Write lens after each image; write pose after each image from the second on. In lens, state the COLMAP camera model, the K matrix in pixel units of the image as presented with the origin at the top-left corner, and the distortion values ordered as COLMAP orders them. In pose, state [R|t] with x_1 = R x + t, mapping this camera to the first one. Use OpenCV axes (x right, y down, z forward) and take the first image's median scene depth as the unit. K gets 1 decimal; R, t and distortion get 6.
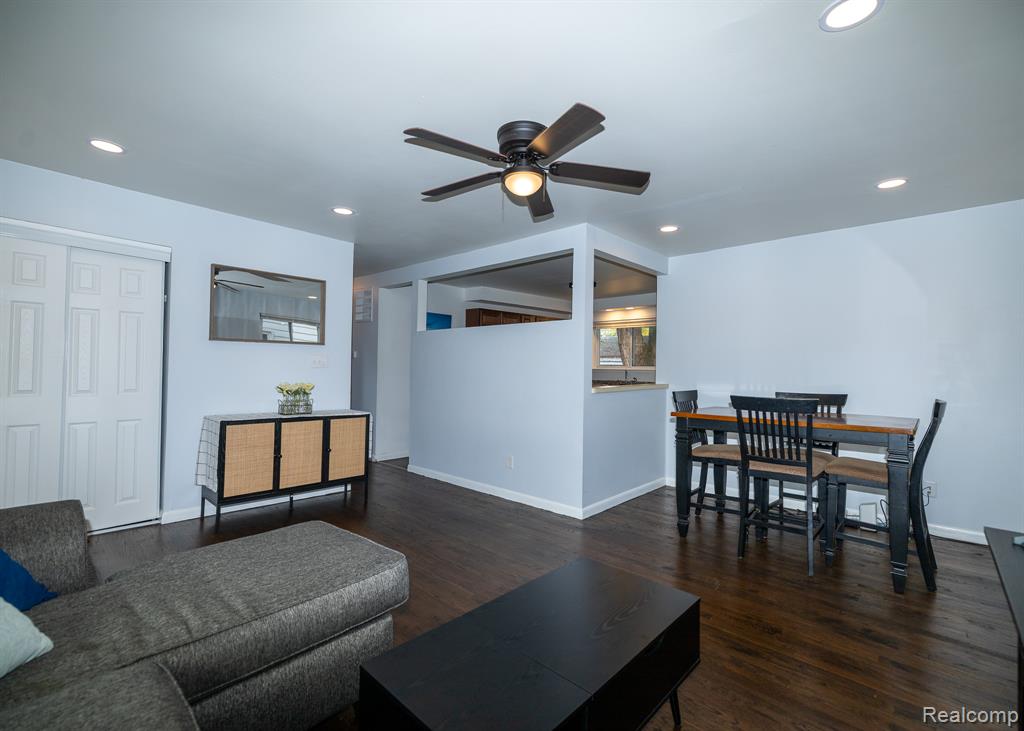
lens RADIAL K [[463.7, 0, 512.3], [0, 463.7, 357.7], [0, 0, 1]] dist [0.001379, 0.000832]
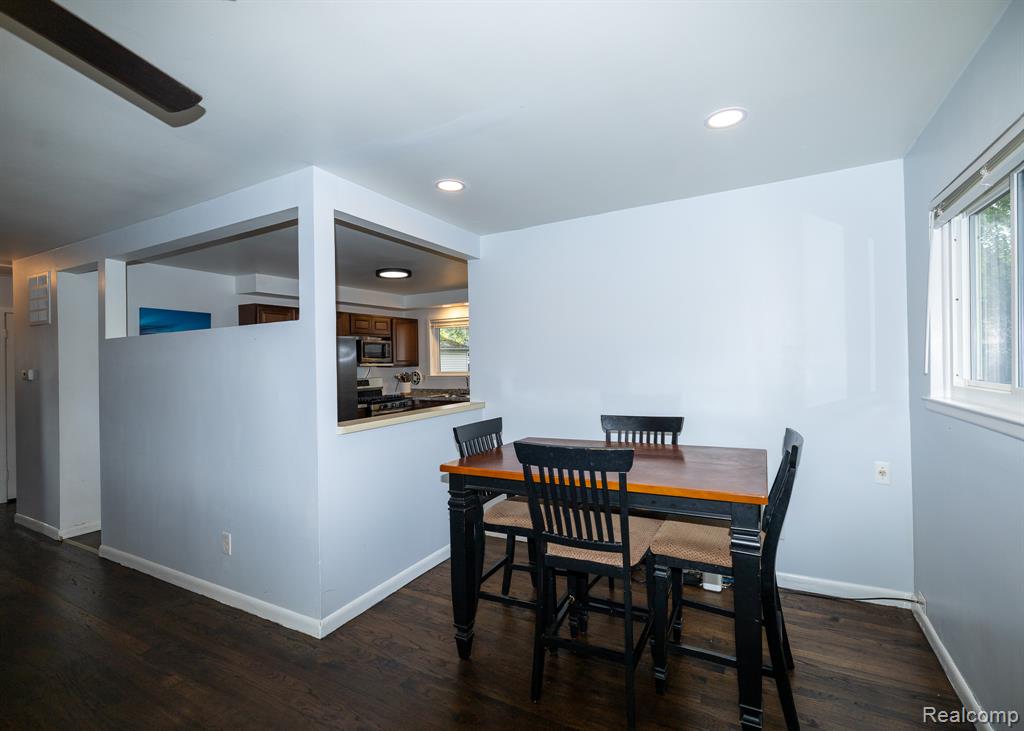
lens RADIAL K [[475.4, 0, 516.7], [0, 475.4, 355.1], [0, 0, 1]] dist [-0.001883, 0.000394]
pose [[0.966325, -0.026859, 0.255921, 0.262034], [0.027018, 0.999631, 0.002893, -0.030221], [-0.255904, 0.004119, 0.966693, 0.320366]]
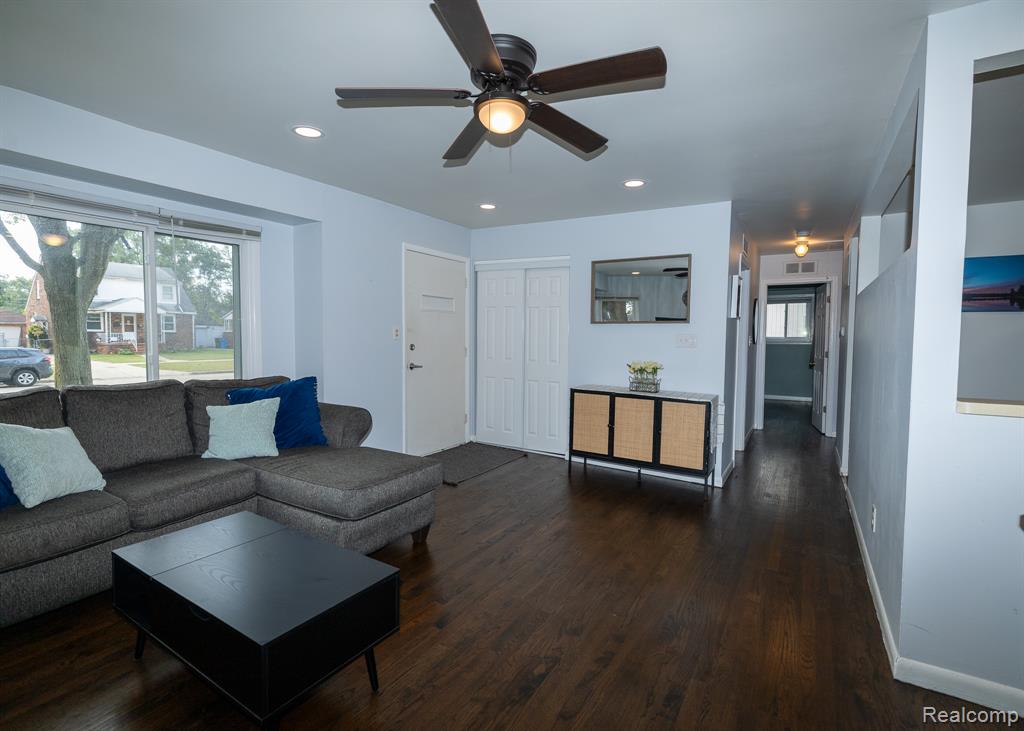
lens RADIAL K [[463.7, 0, 512.3], [0, 463.7, 357.7], [0, 0, 1]] dist [0.001379, 0.000832]
pose [[0.199695, 0.031751, -0.979344, 0.532262], [0.009822, 0.999360, 0.034403, 0.007803], [0.979809, -0.016489, 0.199255, 0.549819]]
